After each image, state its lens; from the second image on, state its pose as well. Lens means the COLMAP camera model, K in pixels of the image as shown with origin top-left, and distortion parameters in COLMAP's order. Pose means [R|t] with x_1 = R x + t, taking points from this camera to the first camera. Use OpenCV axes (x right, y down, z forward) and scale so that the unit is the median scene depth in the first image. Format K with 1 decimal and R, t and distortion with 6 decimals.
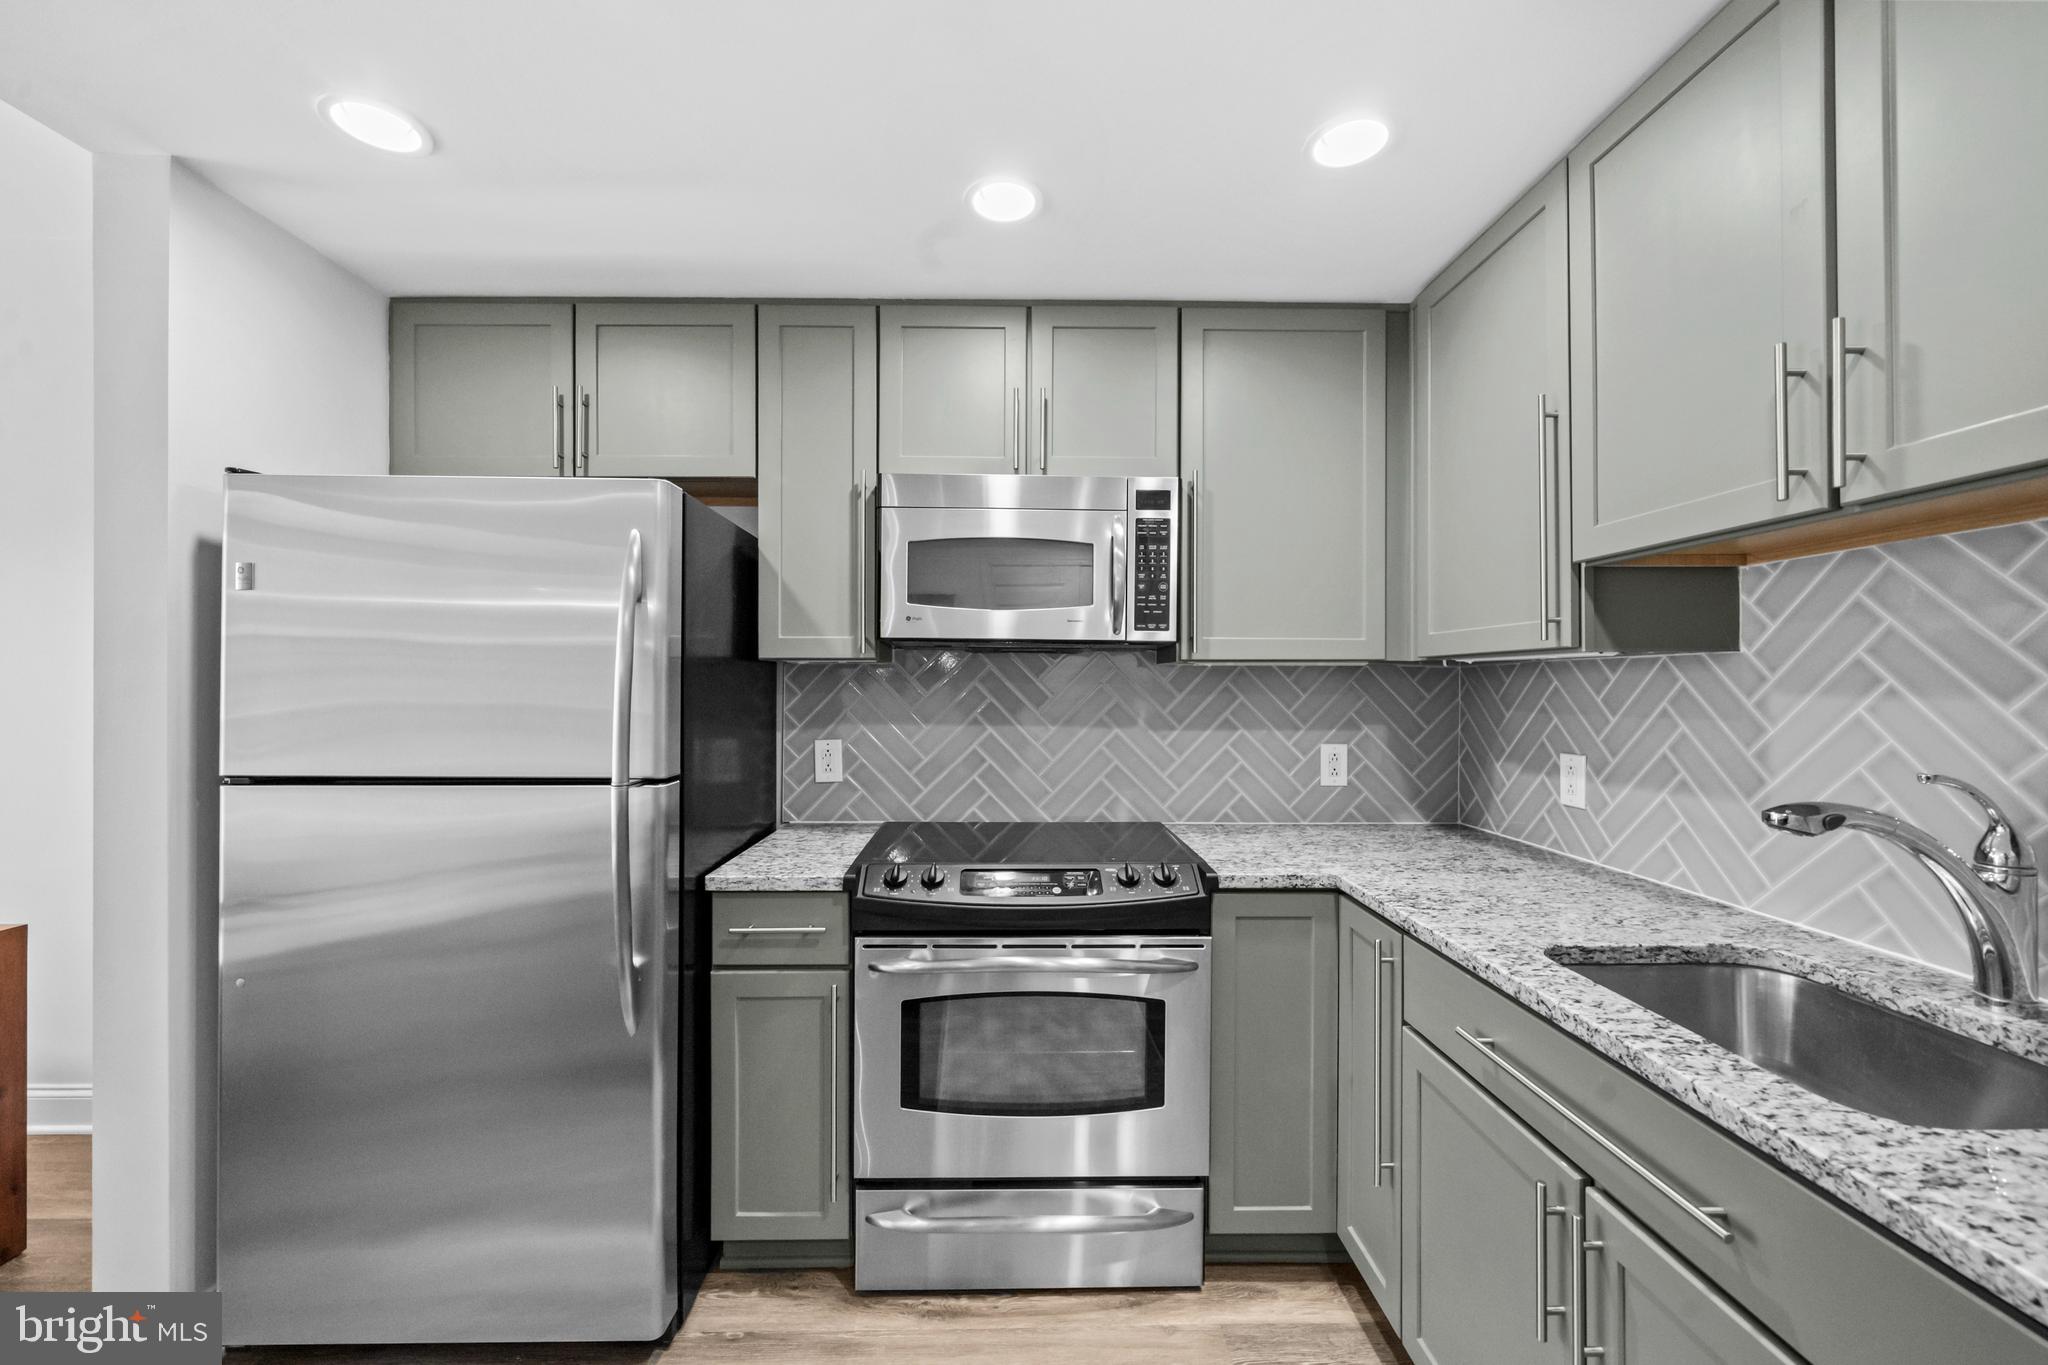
lens RADIAL K [[798.7, 0, 1014.3], [0, 798.7, 683.0], [0, 0, 1]] dist [-0.003330, 0.000416]
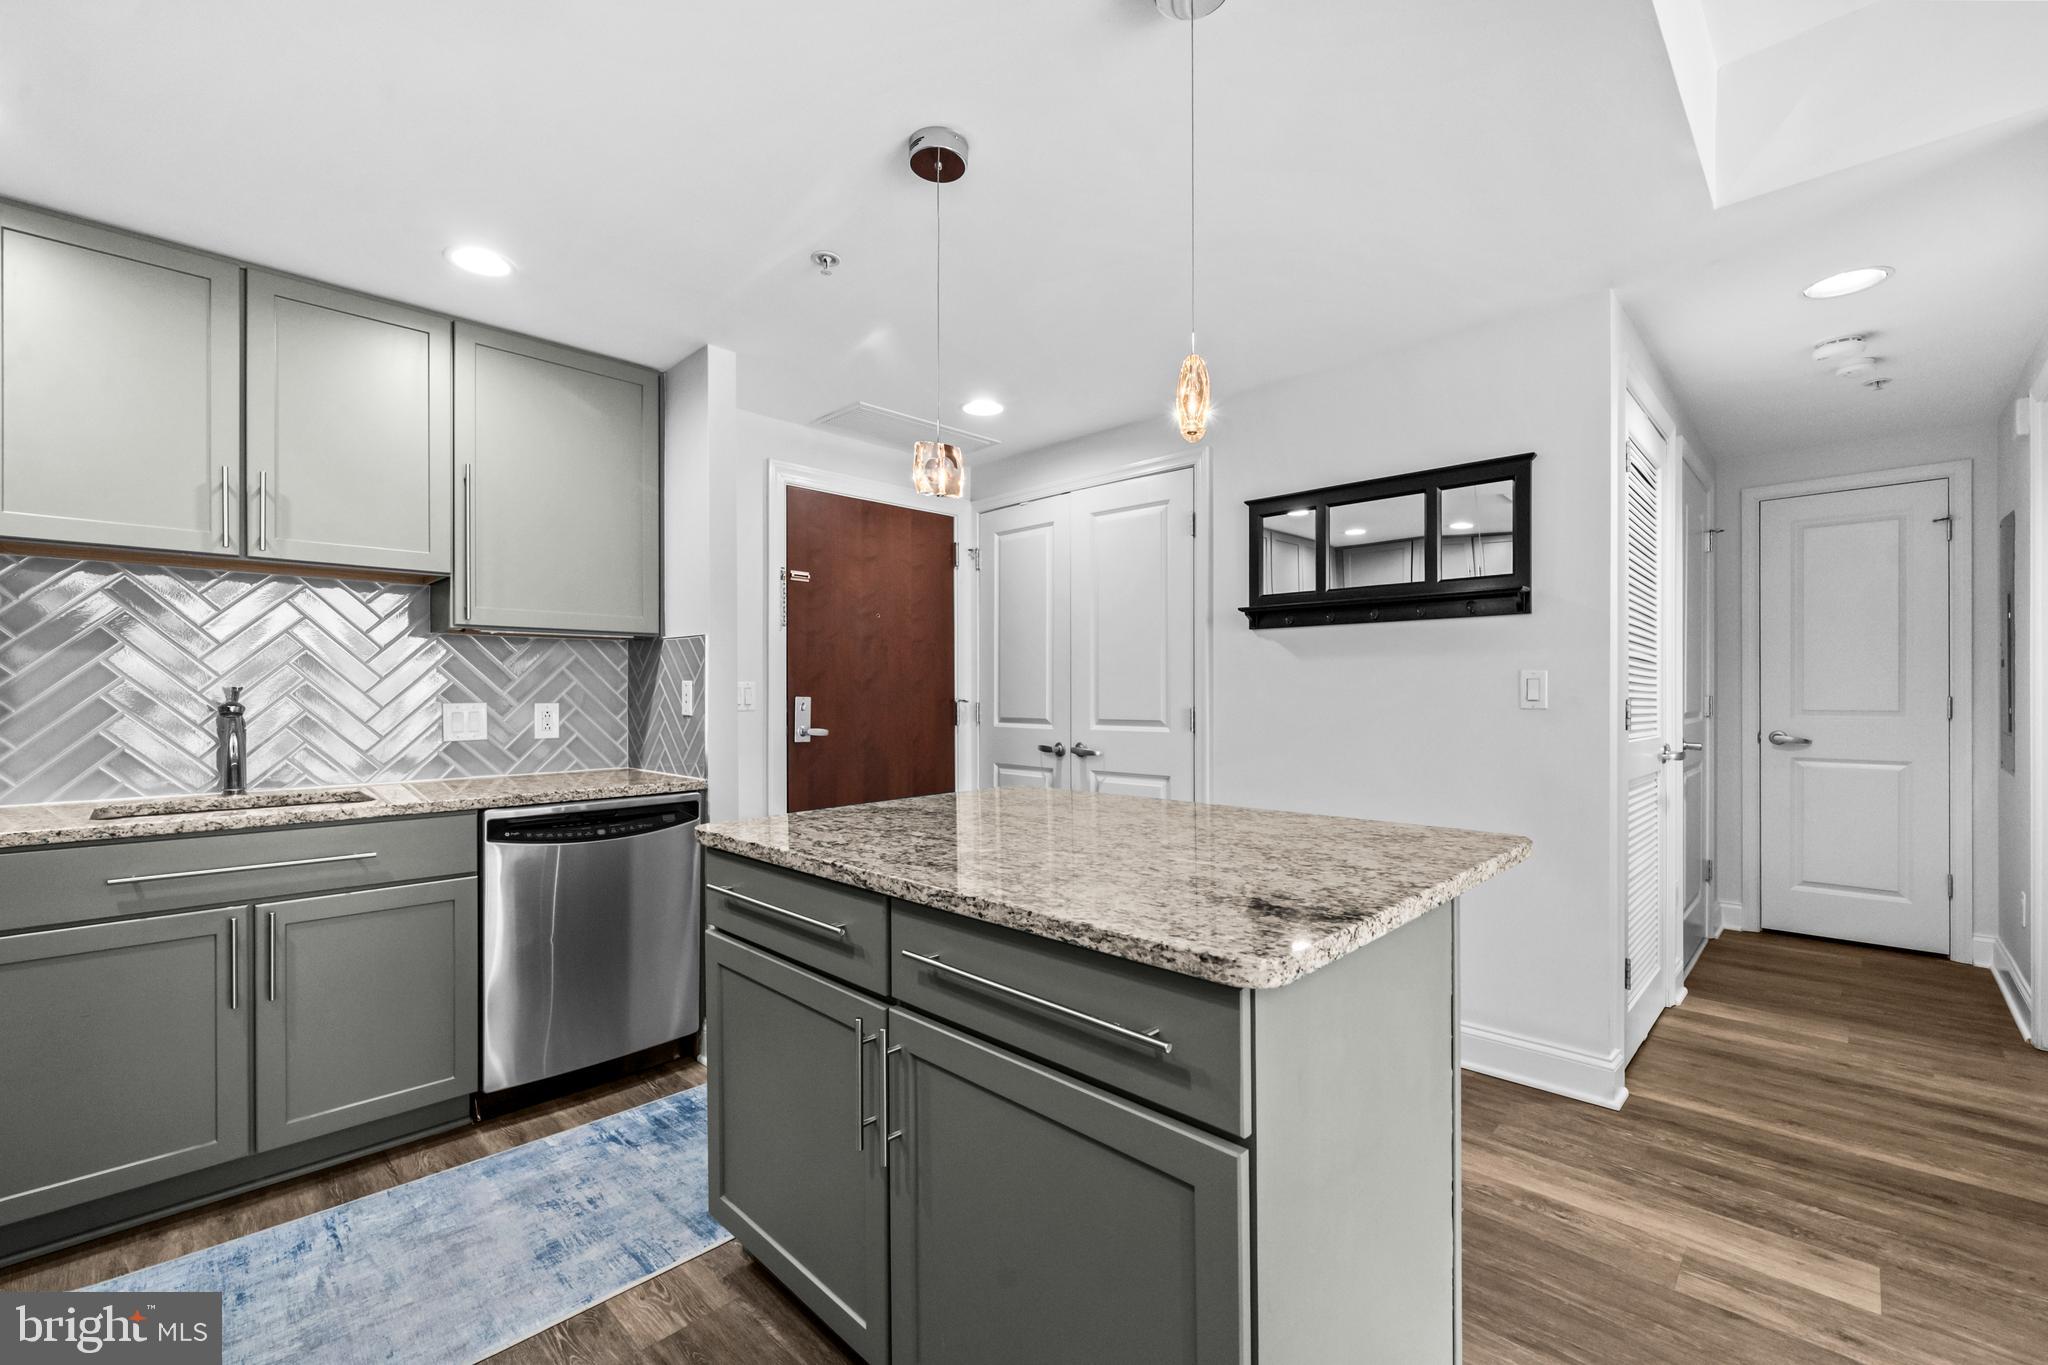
lens RADIAL K [[858.7, 0, 1018.0], [0, 858.7, 695.5], [0, 0, 1]] dist [-0.002114, -0.000358]
pose [[-0.702035, 0.001778, 0.712140, -1.127082], [0.001753, 0.999998, -0.000768, 0.083757], [-0.712140, 0.000709, -0.702037, 0.652147]]
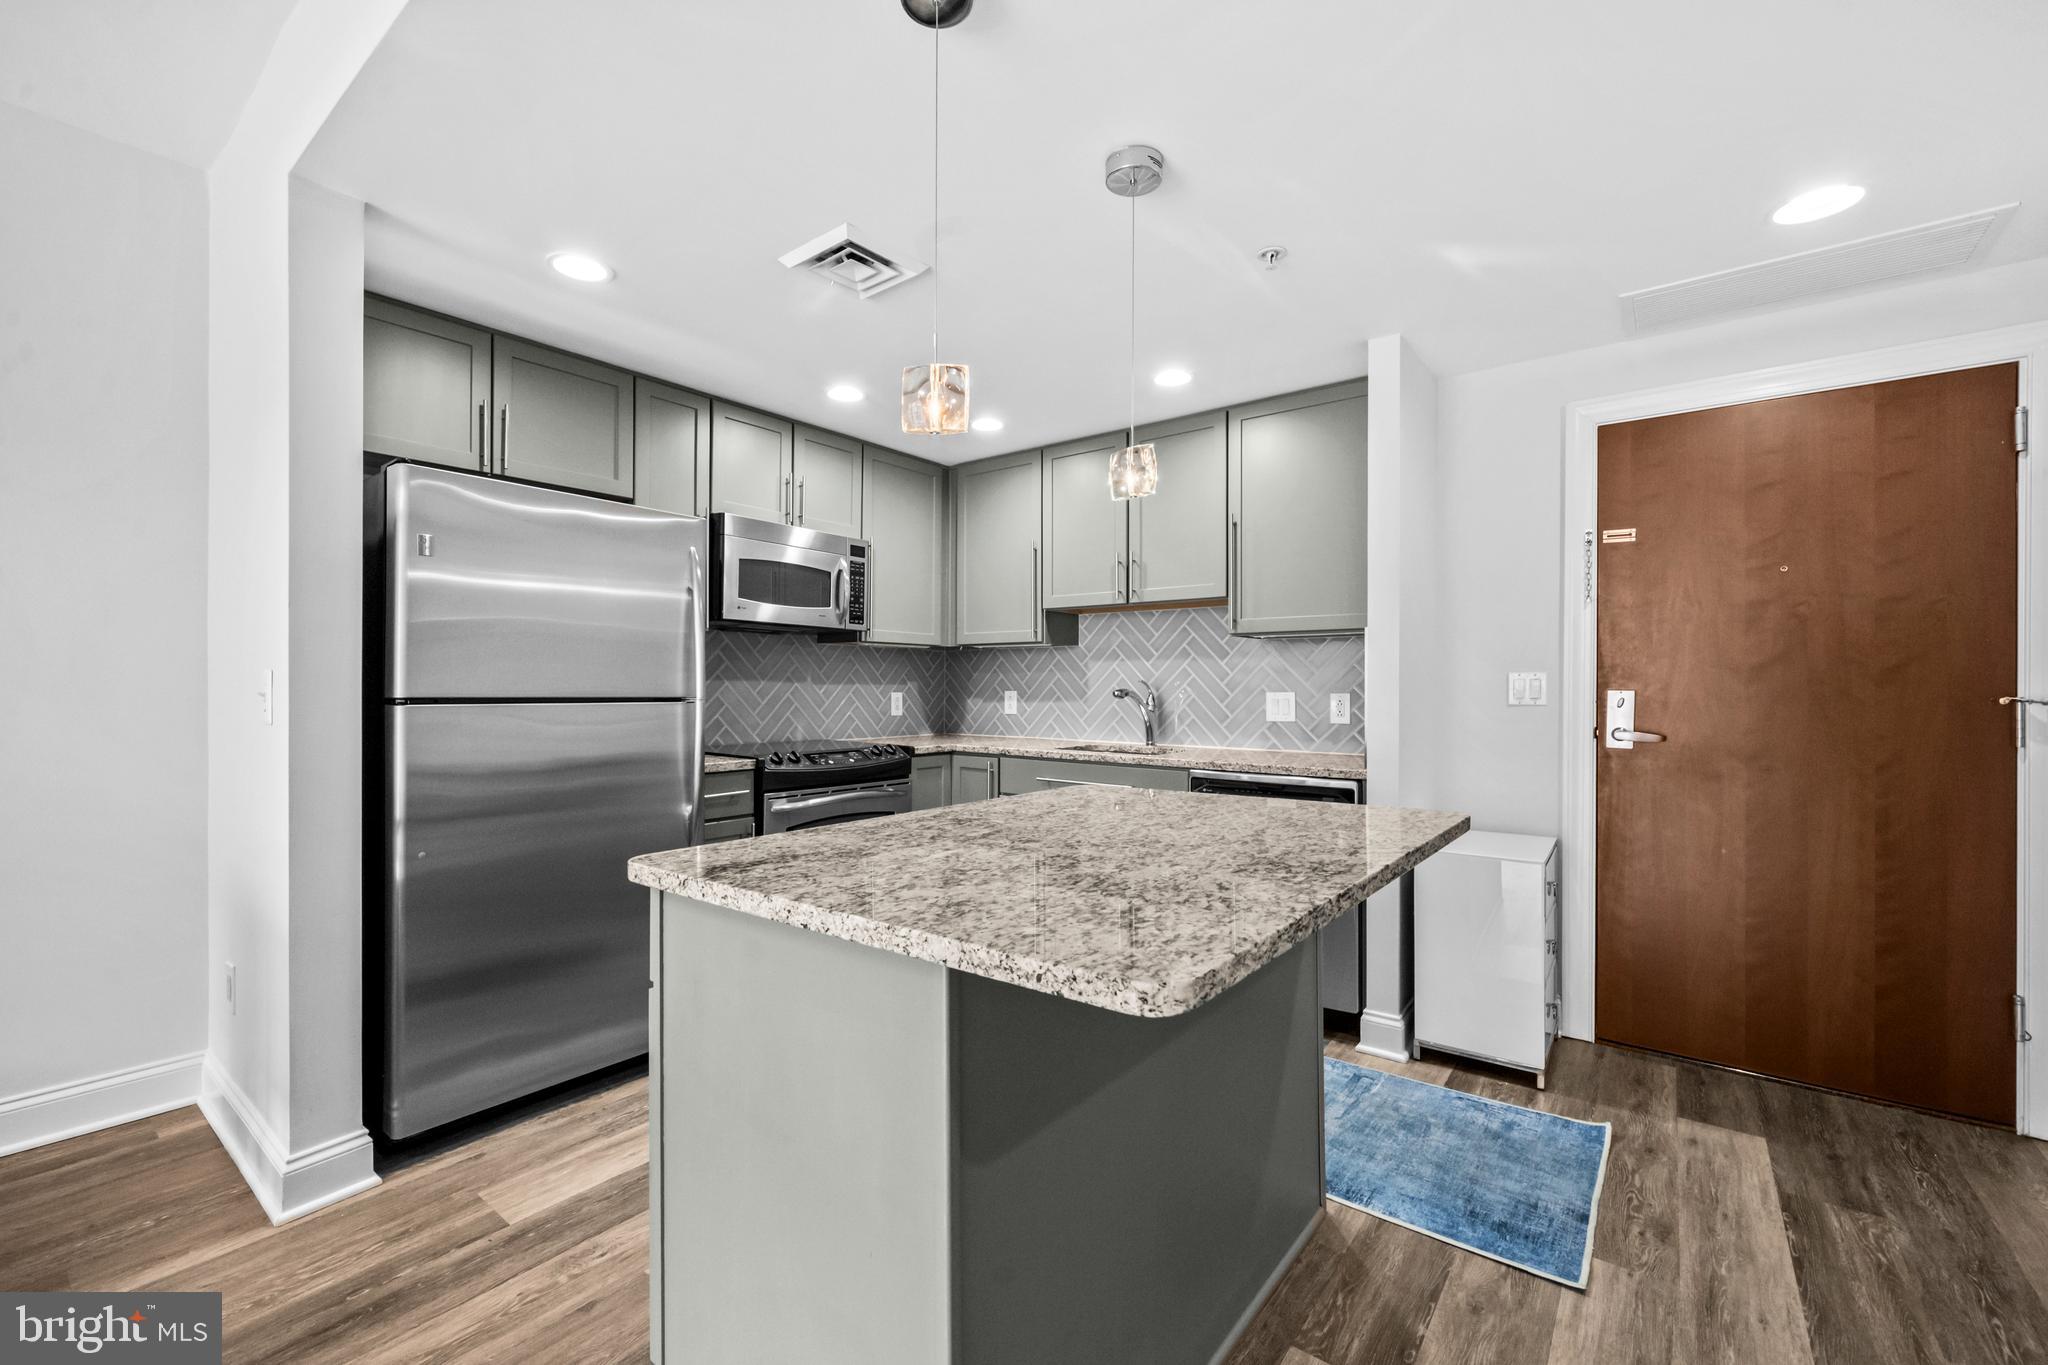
lens RADIAL K [[843.0, 0, 1011.8], [0, 843.0, 700.3], [0, 0, 1]] dist [-0.003078, 0.000073]
pose [[0.631563, -0.011450, 0.775240, -1.239507], [-0.005122, 0.999808, 0.018940, 0.078704], [-0.775308, -0.015932, 0.631383, -0.541348]]
